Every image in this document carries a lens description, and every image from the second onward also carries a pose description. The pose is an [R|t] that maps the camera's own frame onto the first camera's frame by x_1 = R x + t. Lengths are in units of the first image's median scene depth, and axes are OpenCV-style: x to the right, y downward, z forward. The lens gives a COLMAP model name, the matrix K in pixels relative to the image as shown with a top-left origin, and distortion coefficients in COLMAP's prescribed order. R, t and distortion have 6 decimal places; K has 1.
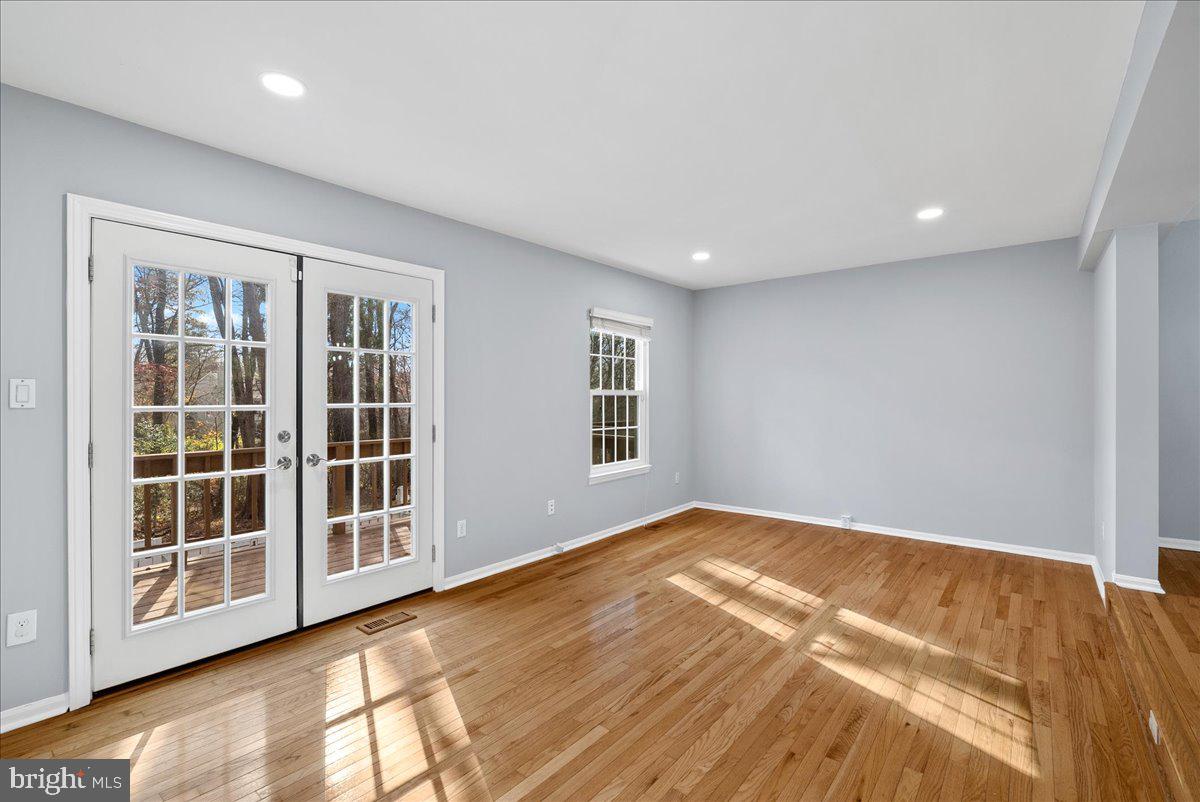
lens RADIAL K [[533.3, 0, 599.5], [0, 533.3, 394.9], [0, 0, 1]] dist [-0.013600, 0.000553]
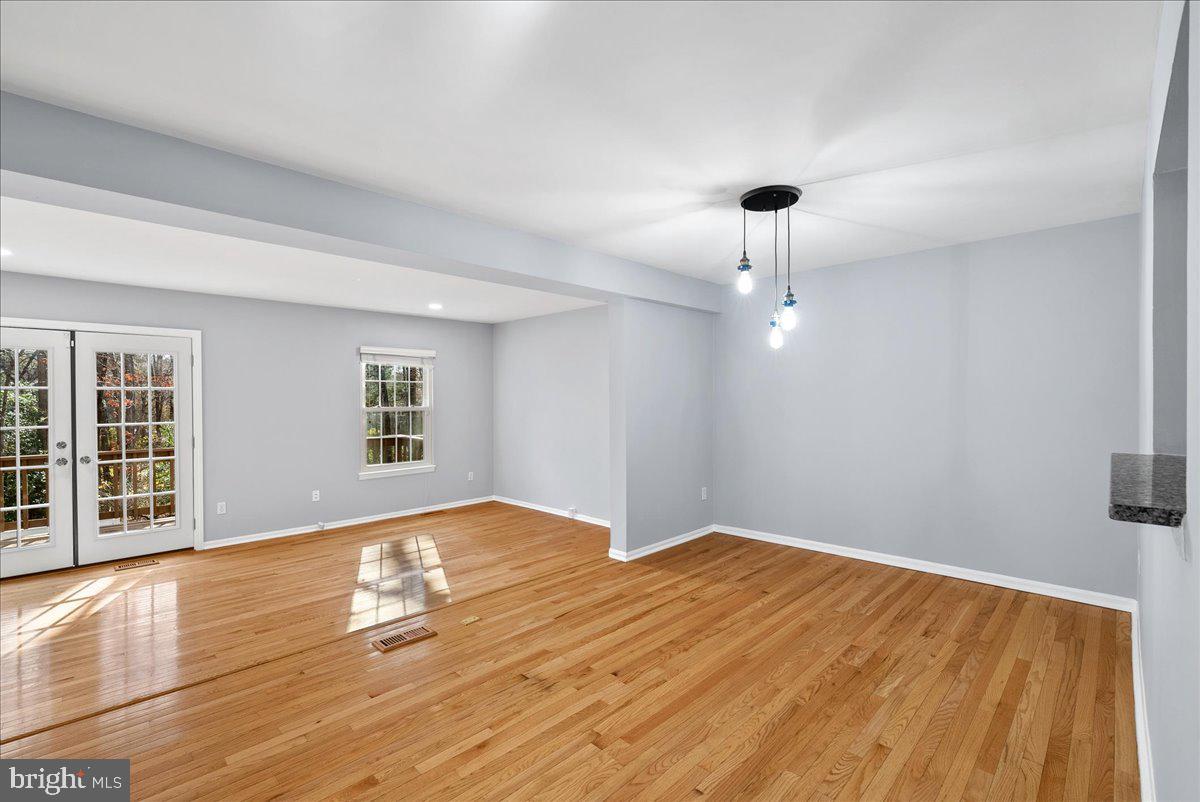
lens RADIAL K [[533.3, 0, 603.5], [0, 533.3, 402.2], [0, 0, 1]] dist [-0.013600, 0.000553]
pose [[0.996218, 0.001077, -0.086877, 1.098835], [0.000231, 0.999887, 0.015041, -0.070064], [0.086883, -0.015004, 0.996106, -0.409124]]
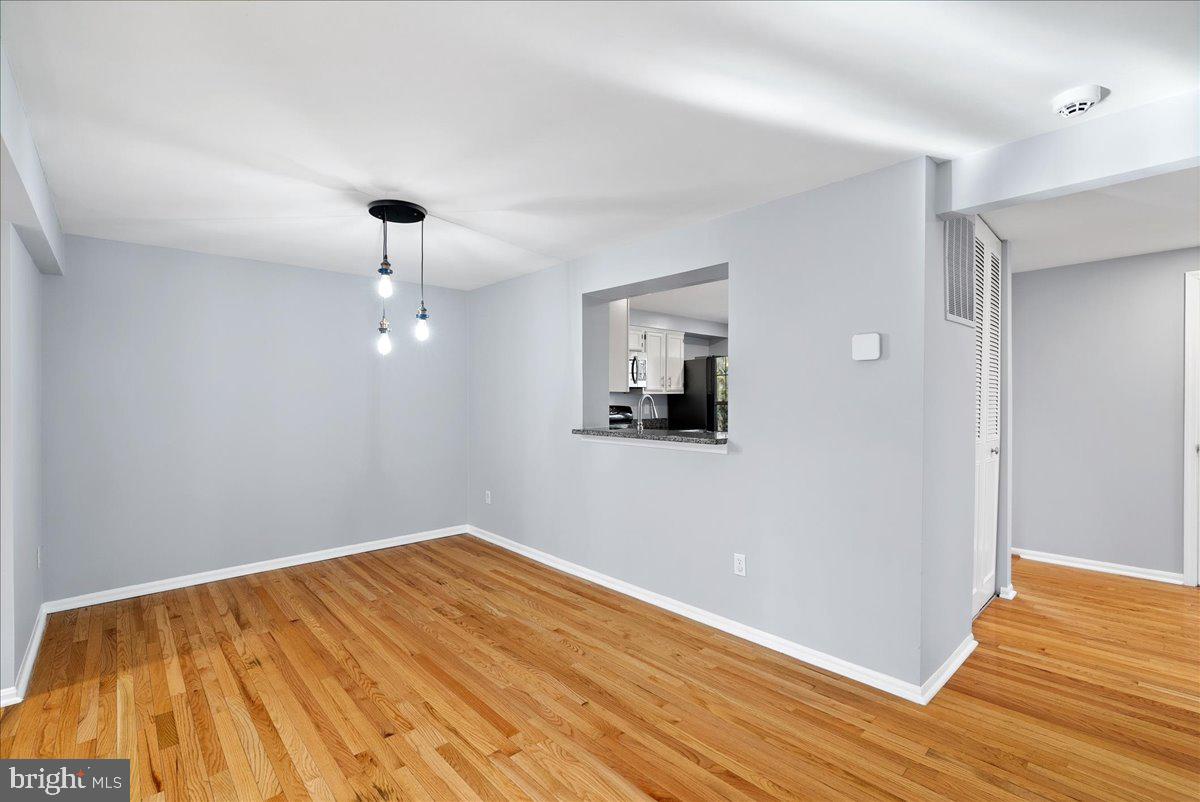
lens RADIAL K [[533.3, 0, 600.4], [0, 533.3, 398.5], [0, 0, 1]] dist [-0.013600, 0.000553]
pose [[0.139464, 0.002475, 0.990224, 0.412527], [-0.001490, 0.999996, -0.002290, -0.068916], [-0.990226, -0.001156, 0.139468, 0.037326]]
